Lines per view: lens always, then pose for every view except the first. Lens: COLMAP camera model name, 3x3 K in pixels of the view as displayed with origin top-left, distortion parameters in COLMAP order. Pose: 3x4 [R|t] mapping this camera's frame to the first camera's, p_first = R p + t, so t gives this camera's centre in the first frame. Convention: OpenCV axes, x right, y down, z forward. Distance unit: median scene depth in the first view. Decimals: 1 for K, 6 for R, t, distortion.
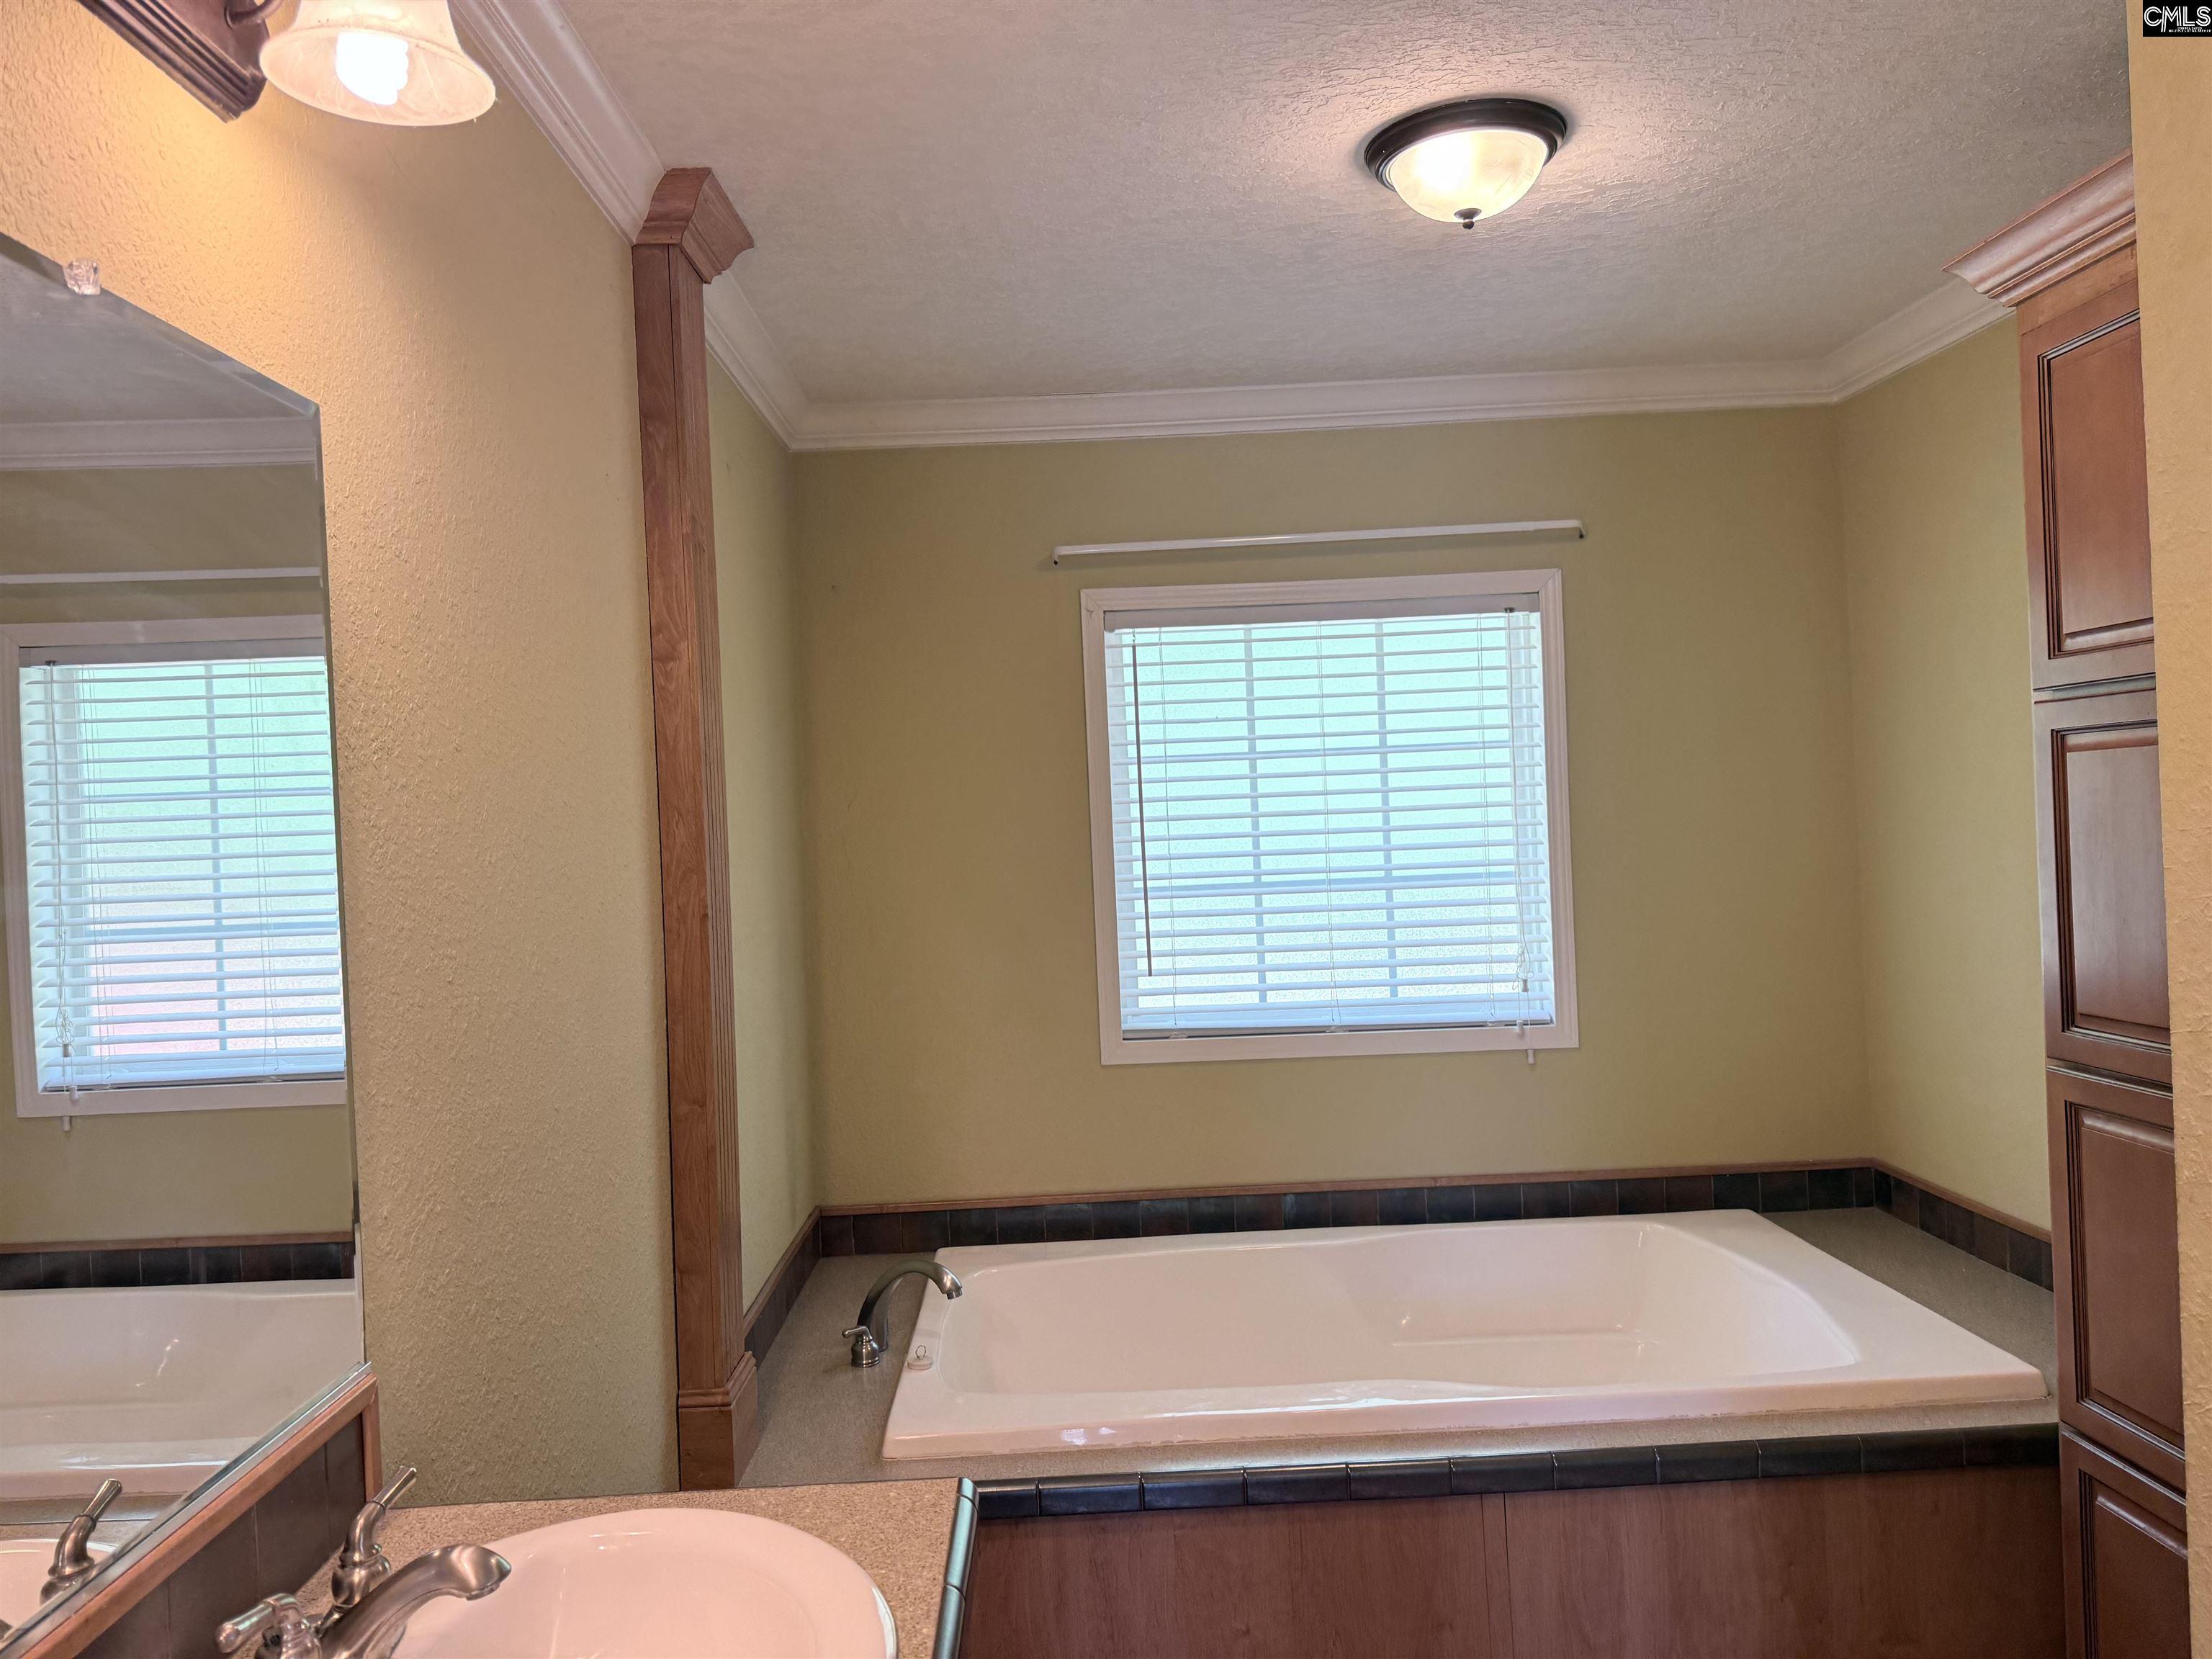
lens RADIAL K [[1574.1, 0, 1104.9], [0, 1574.1, 834.0], [0, 0, 1]] dist [0.076688, -0.089554]
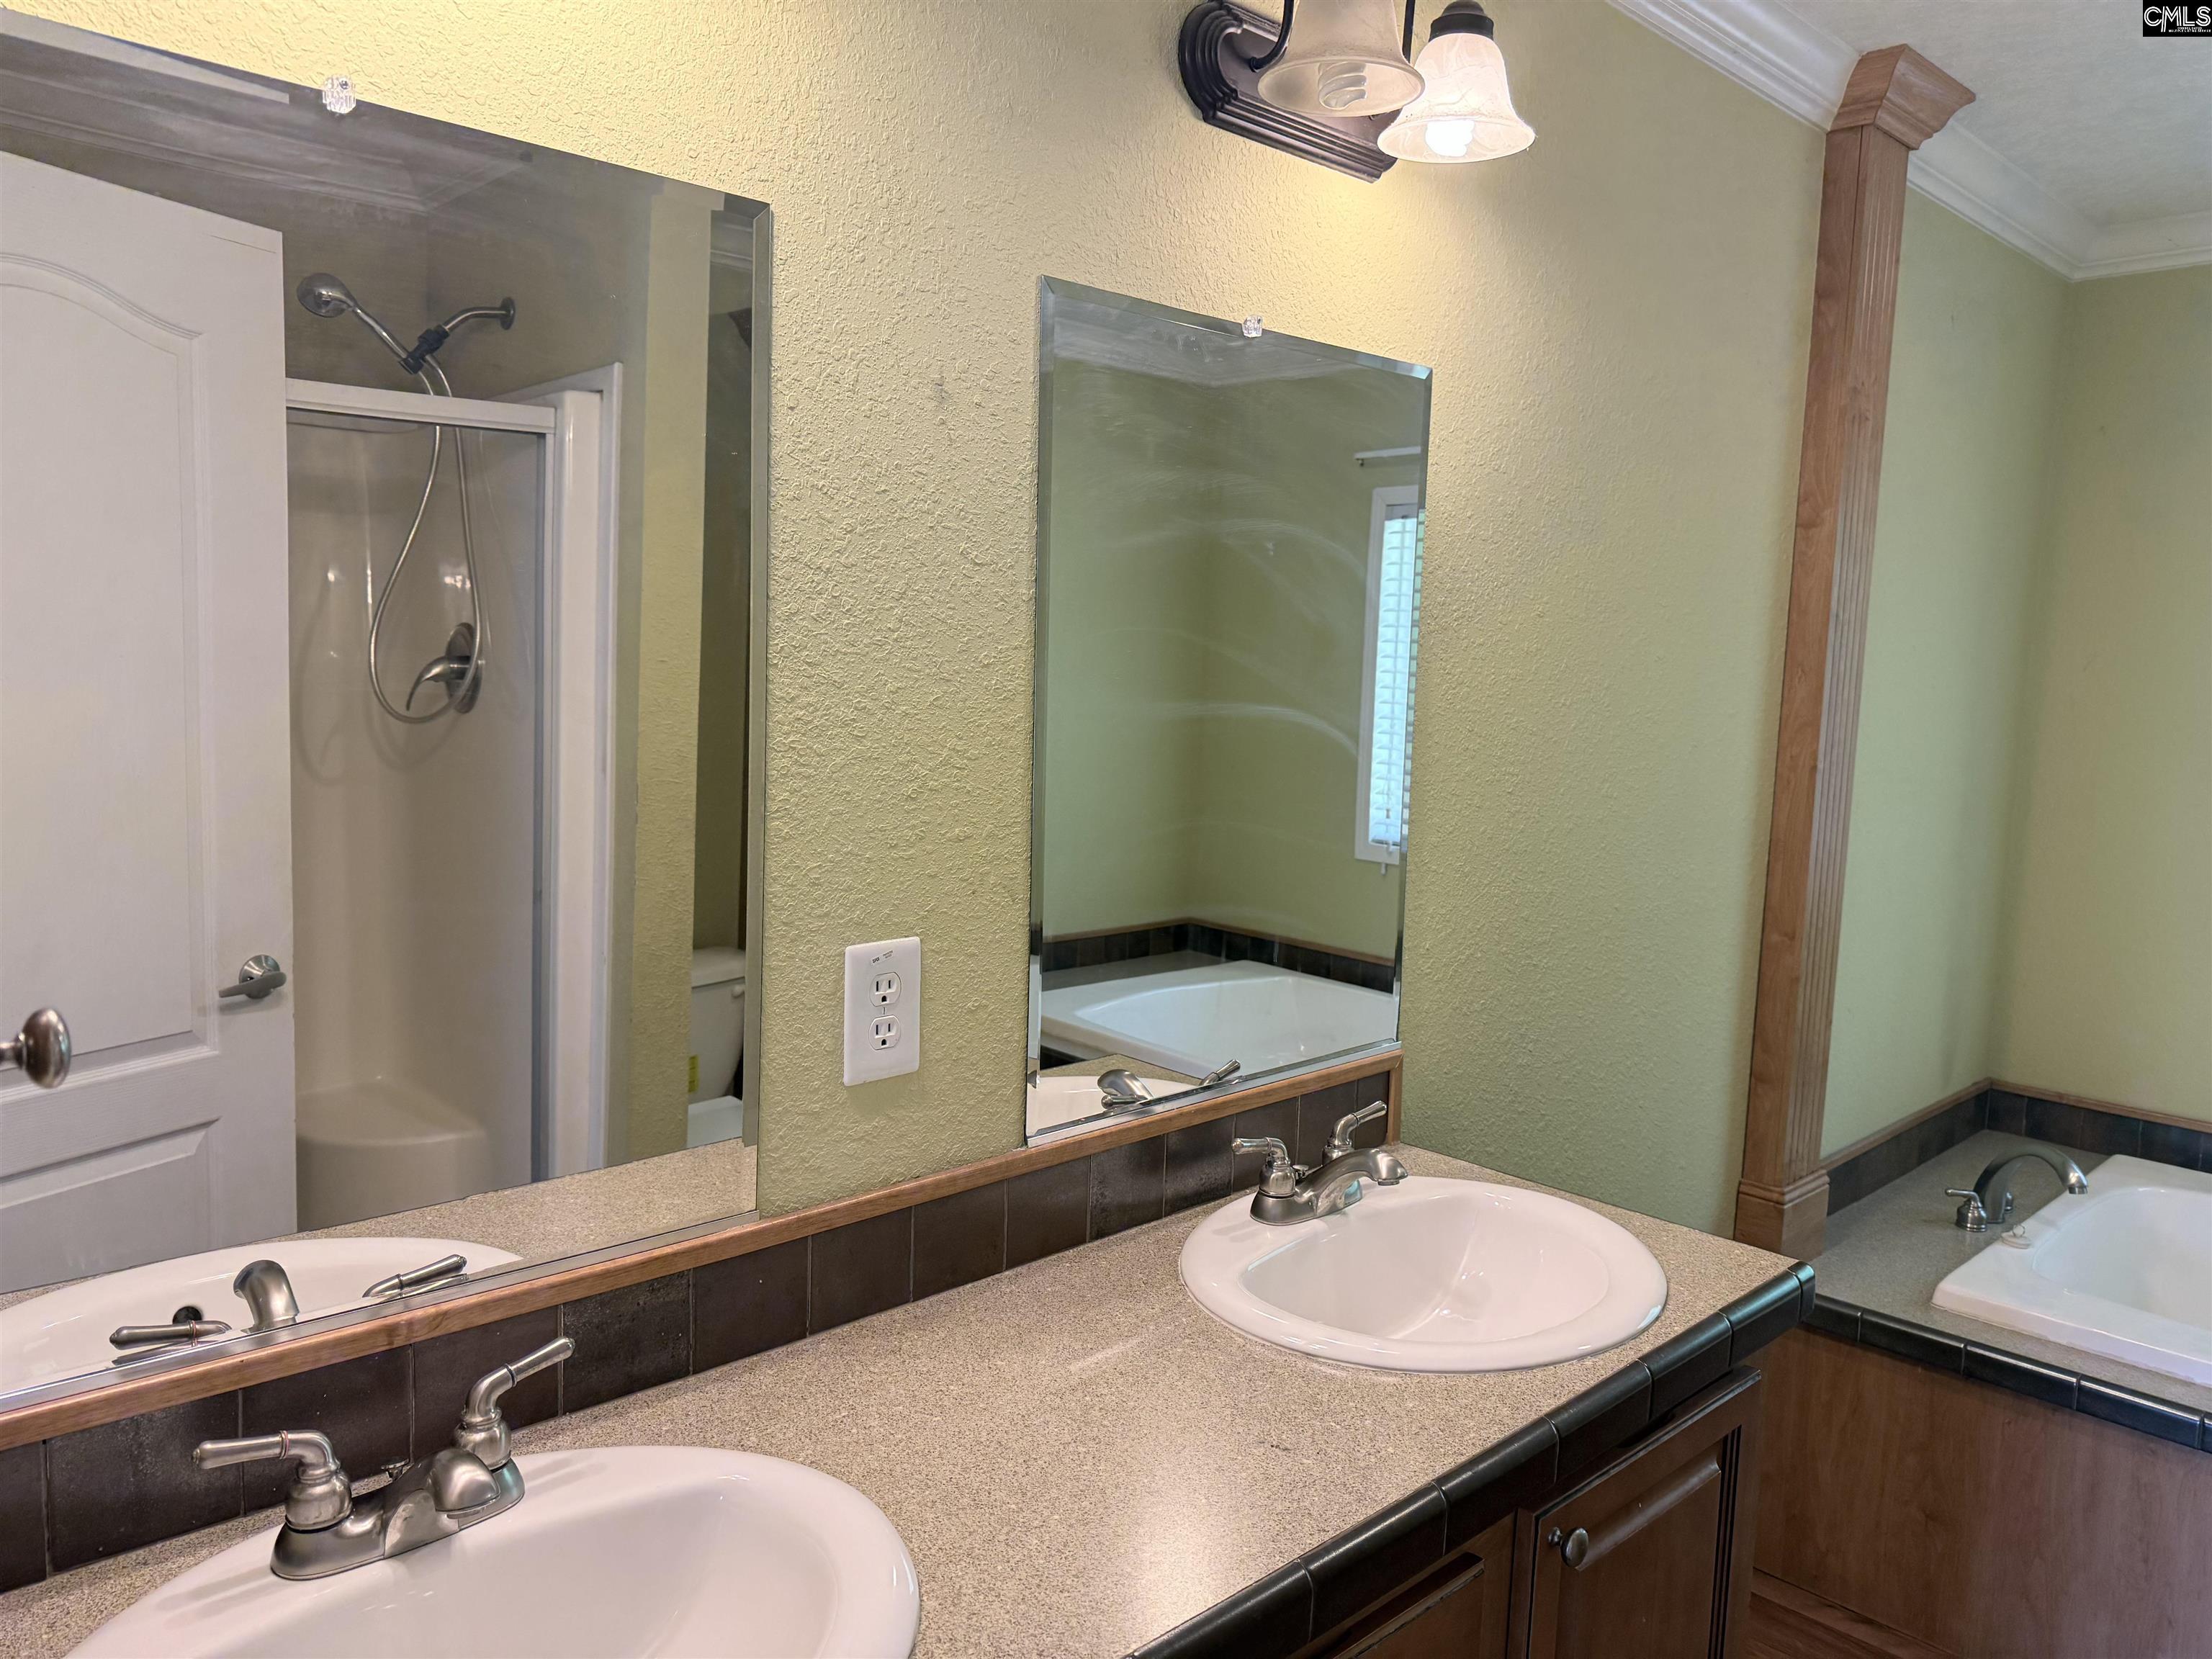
lens RADIAL K [[1561.9, 0, 1107.9], [0, 1561.9, 831.2], [0, 0, 1]] dist [0.094328, -0.130828]
pose [[0.680547, 0.145080, -0.718197, 0.202279], [-0.065637, 0.988331, 0.137452, -0.022109], [0.729758, -0.046402, 0.682129, -0.092697]]
